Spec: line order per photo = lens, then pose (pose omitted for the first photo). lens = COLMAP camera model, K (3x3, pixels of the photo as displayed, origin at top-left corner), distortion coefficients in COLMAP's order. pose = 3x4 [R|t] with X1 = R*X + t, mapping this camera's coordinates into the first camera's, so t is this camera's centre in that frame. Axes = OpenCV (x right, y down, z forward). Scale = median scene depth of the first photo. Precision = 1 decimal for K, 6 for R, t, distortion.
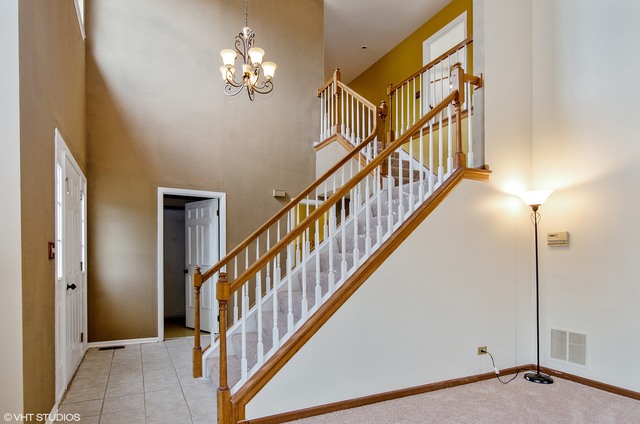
lens RADIAL K [[321.0, 0, 322.6], [0, 321.0, 255.1], [0, 0, 1]] dist [-0.000547, -0.005401]
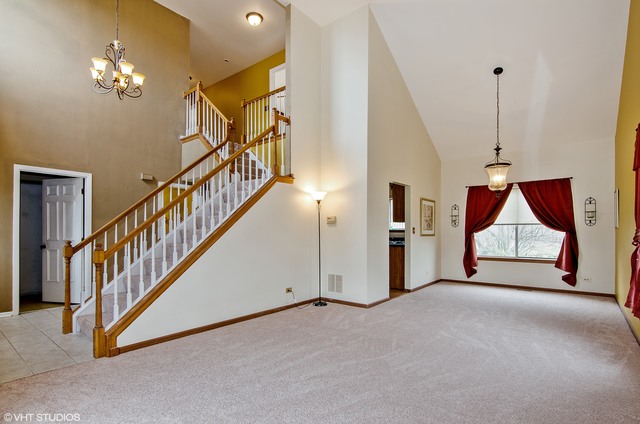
lens RADIAL K [[321.0, 0, 322.6], [0, 321.0, 223.4], [0, 0, 1]] dist [-0.000547, -0.005401]
pose [[0.935530, 0.004745, 0.353215, 0.066564], [0.002209, 0.999812, -0.019280, -0.002131], [-0.353240, 0.018817, 0.935344, -0.407784]]
